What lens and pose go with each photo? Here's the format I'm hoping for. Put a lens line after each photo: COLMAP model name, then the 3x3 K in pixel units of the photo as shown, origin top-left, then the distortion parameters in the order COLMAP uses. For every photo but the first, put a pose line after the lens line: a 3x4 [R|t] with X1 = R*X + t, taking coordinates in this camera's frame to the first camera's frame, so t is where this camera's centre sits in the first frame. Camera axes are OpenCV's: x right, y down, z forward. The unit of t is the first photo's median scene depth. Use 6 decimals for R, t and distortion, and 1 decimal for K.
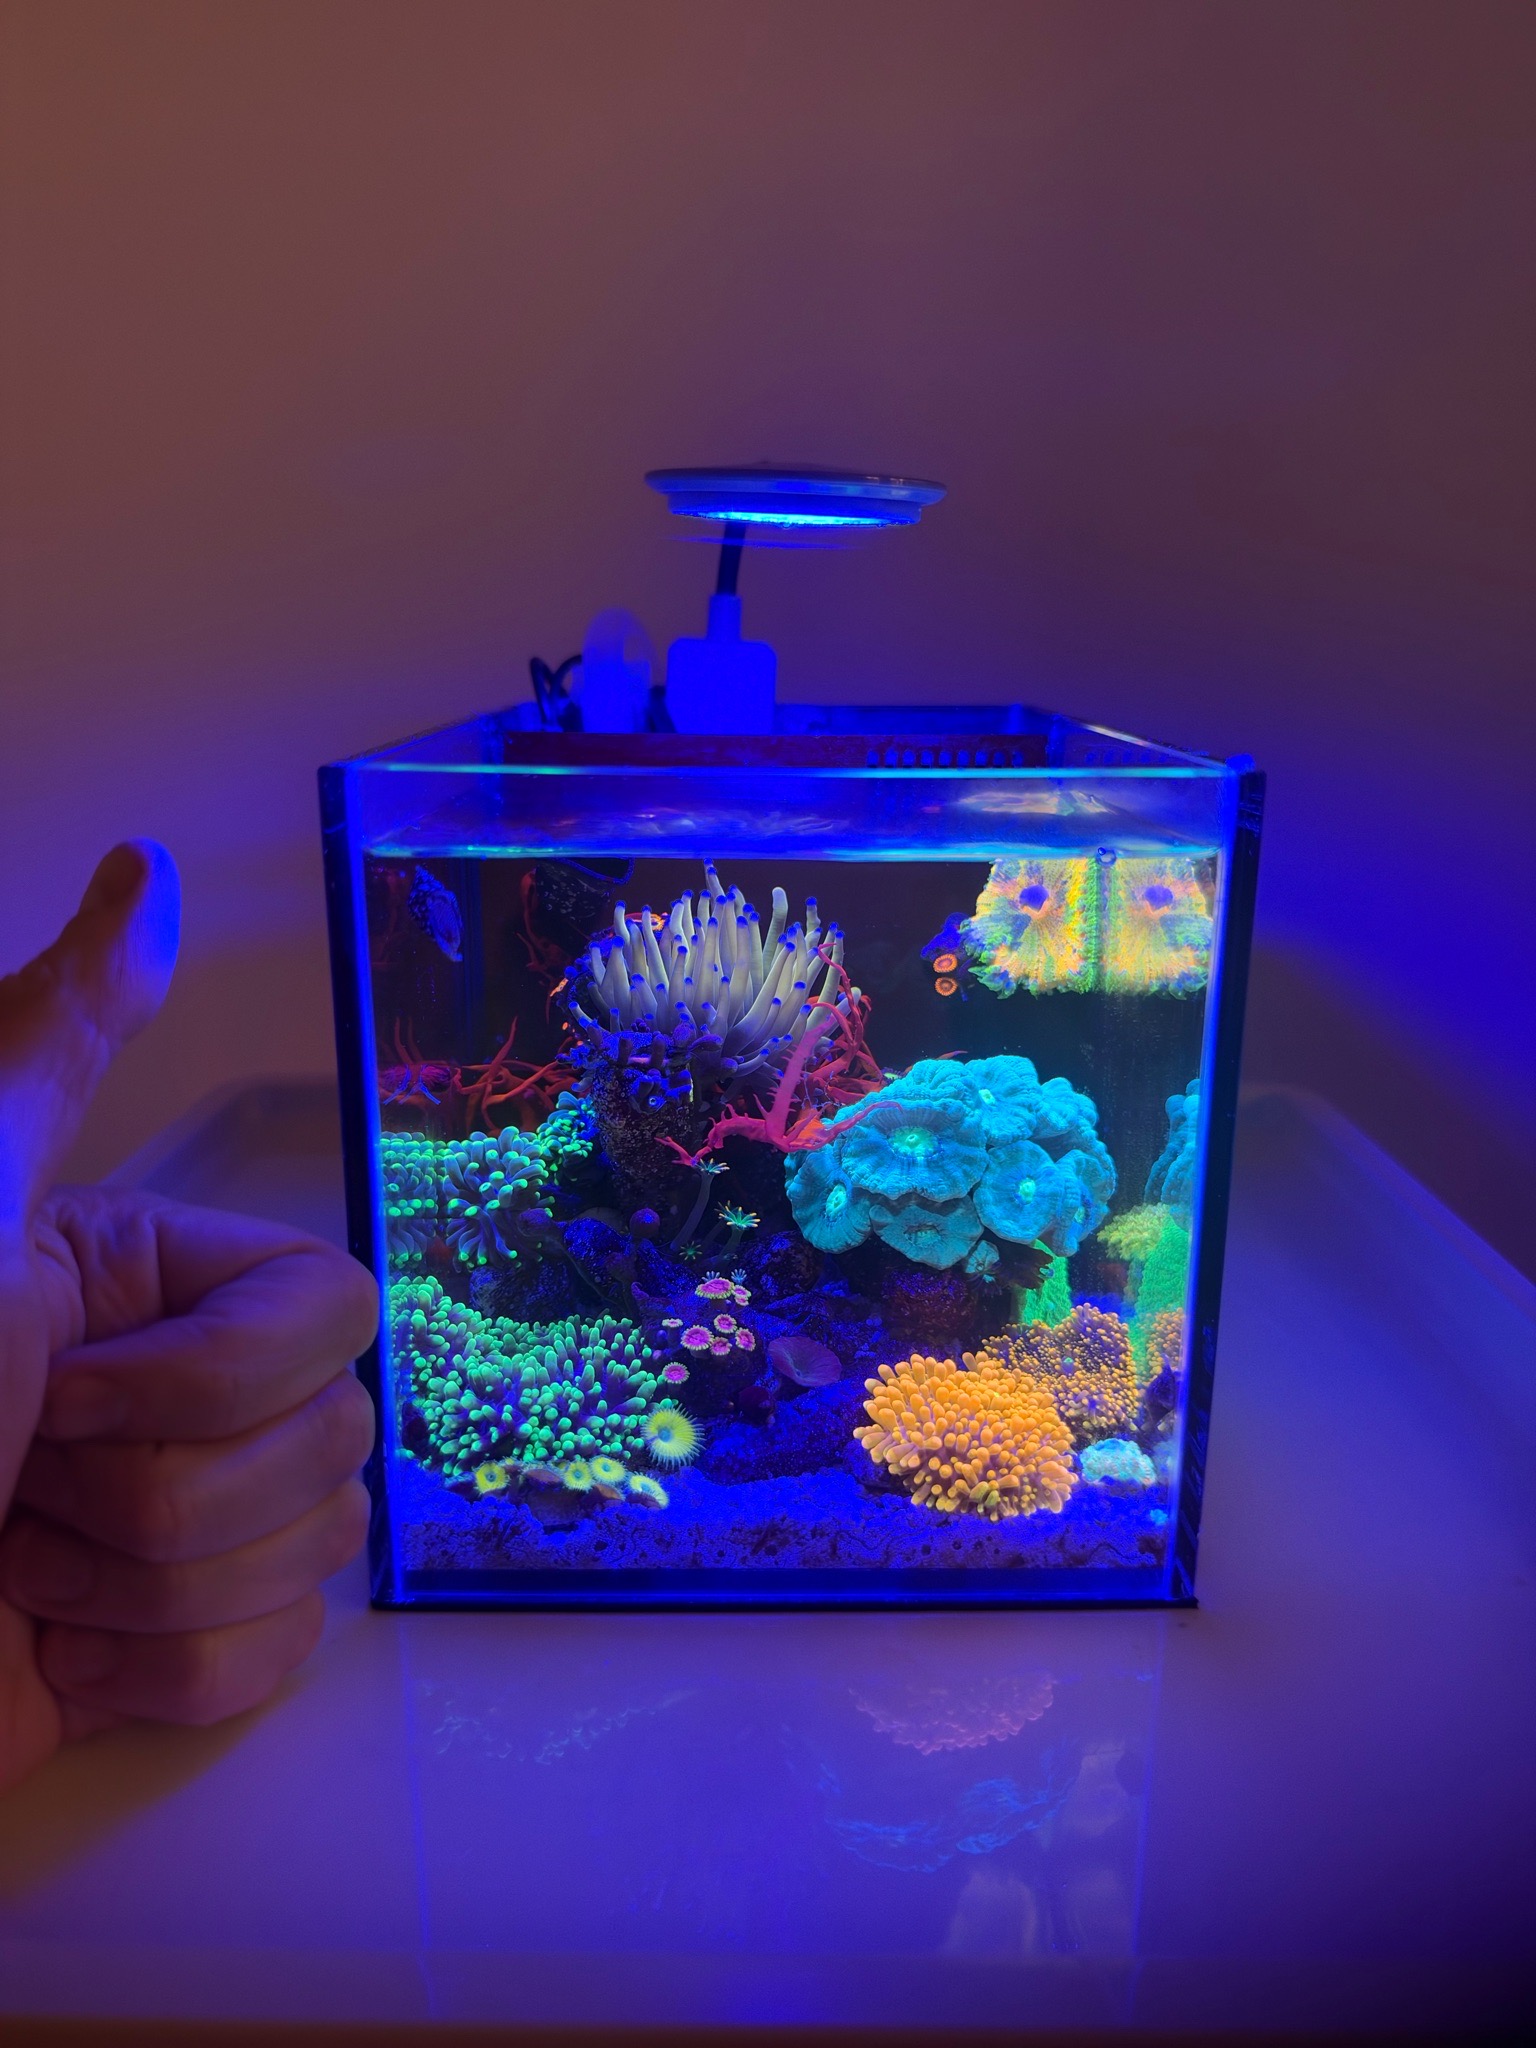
lens RADIAL K [[1429.2, 0, 768.0], [0, 1429.2, 1024.0], [0, 0, 1]] dist [0.001271, -0.000141]
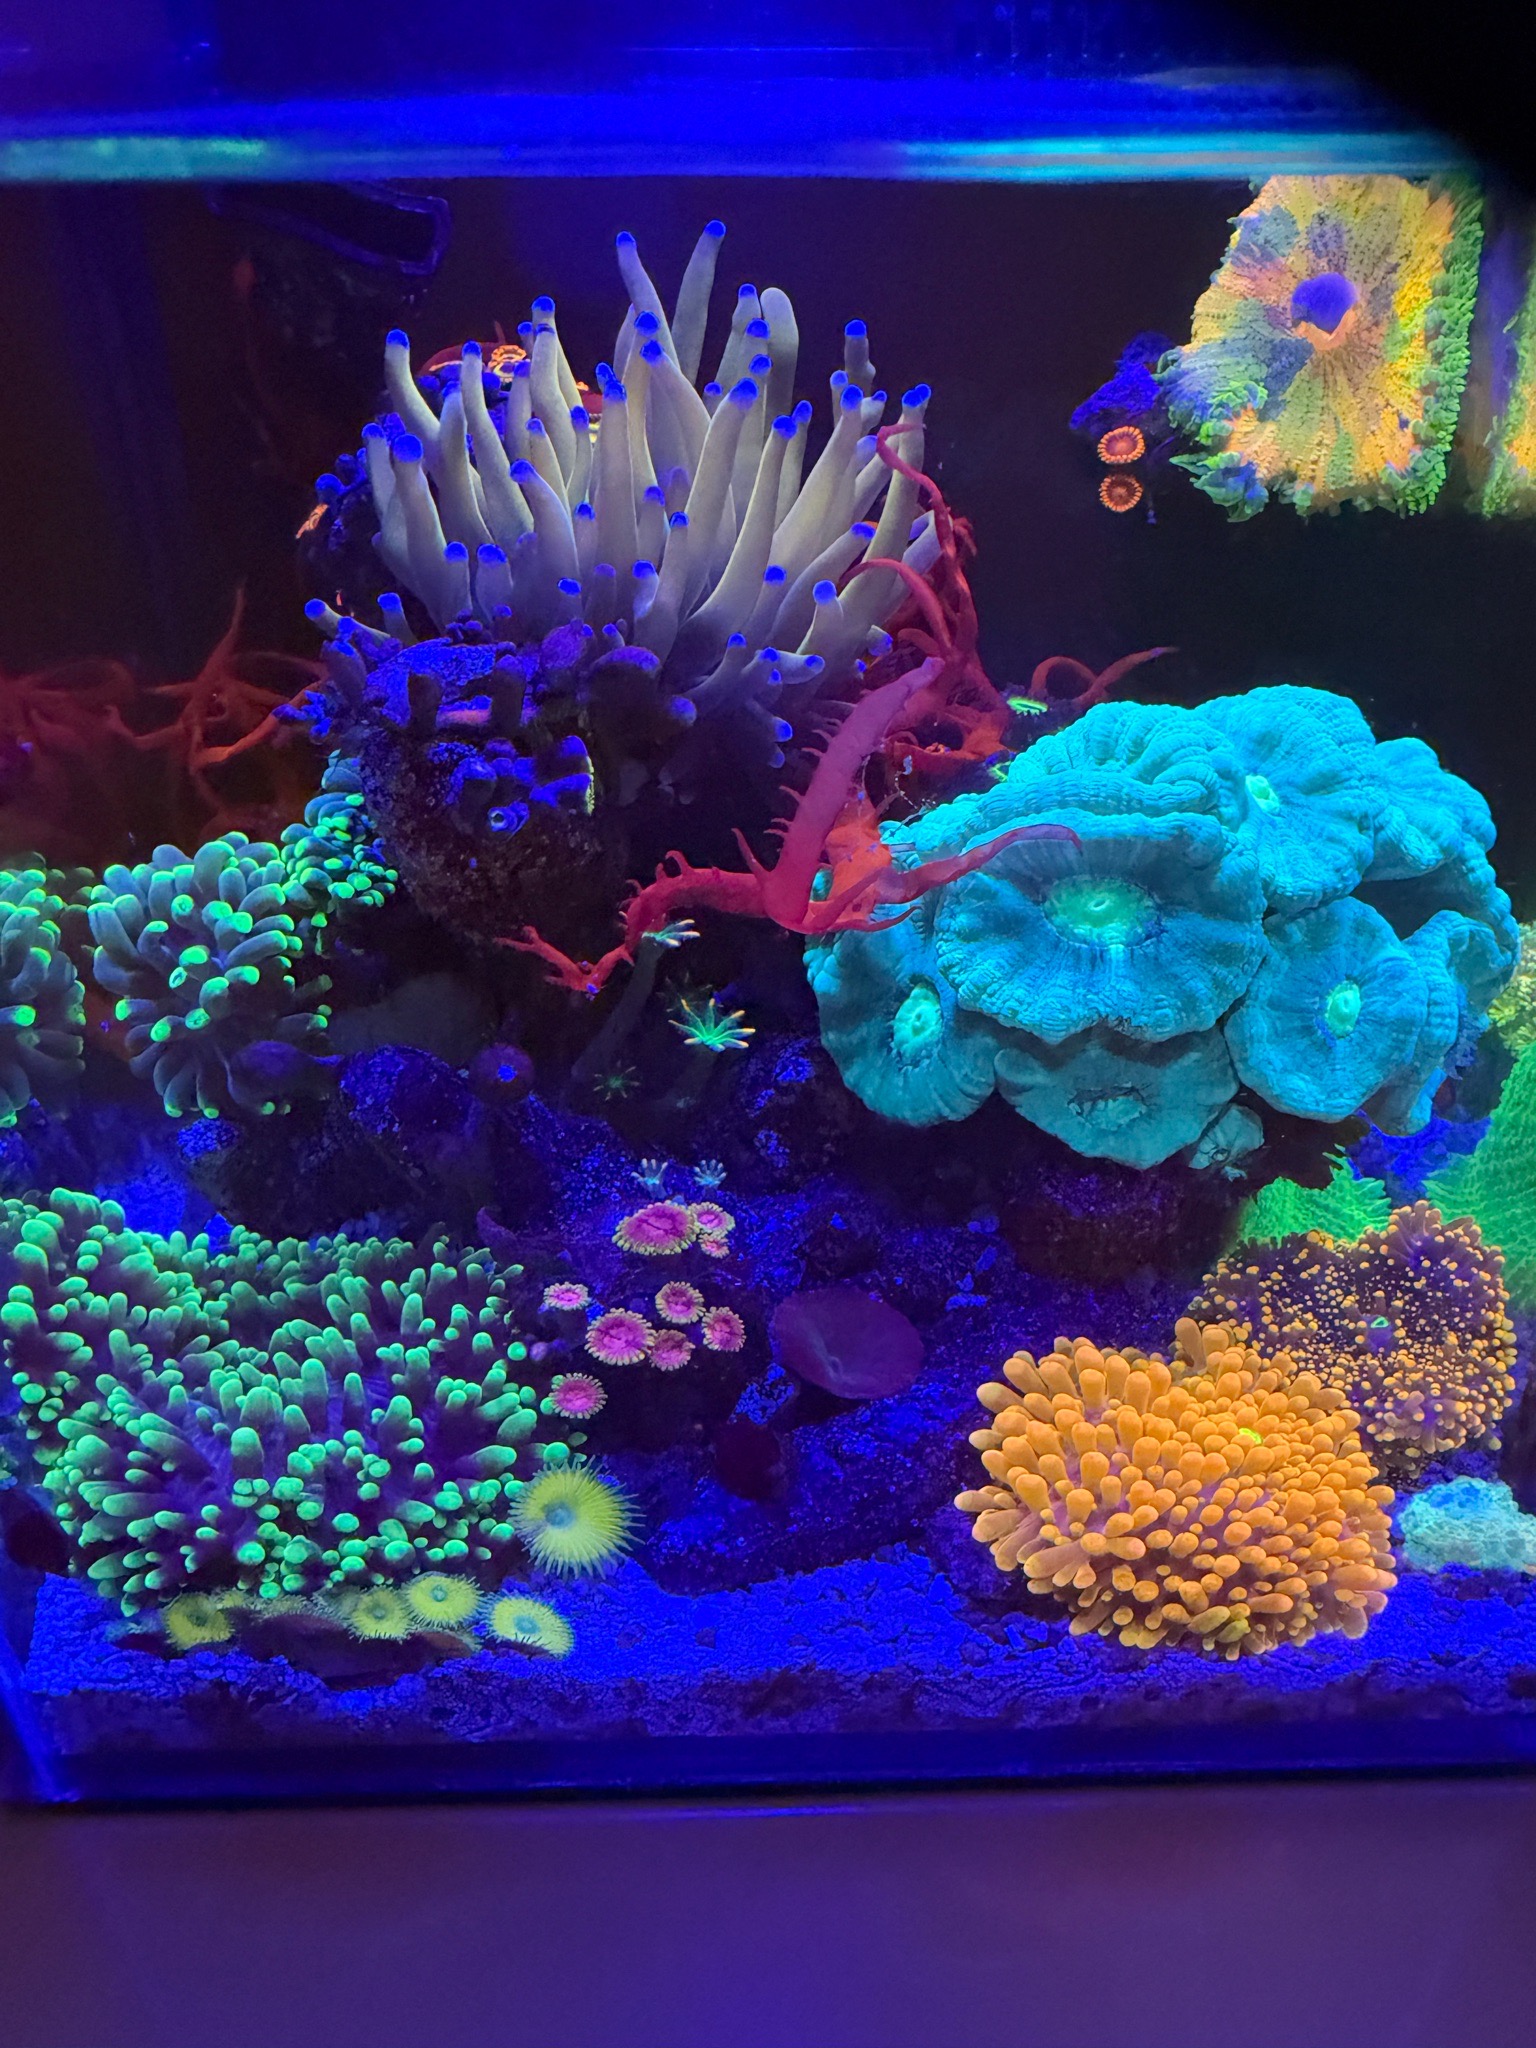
lens RADIAL K [[1624.8, 0, 795.7], [0, 1624.8, 1023.7], [0, 0, 1]] dist [-0.009285, -0.006961]
pose [[0.999912, -0.009015, 0.009758, 0.003452], [0.005363, 0.945935, 0.324312, -0.045974], [-0.012154, -0.324231, 0.945900, 0.514145]]
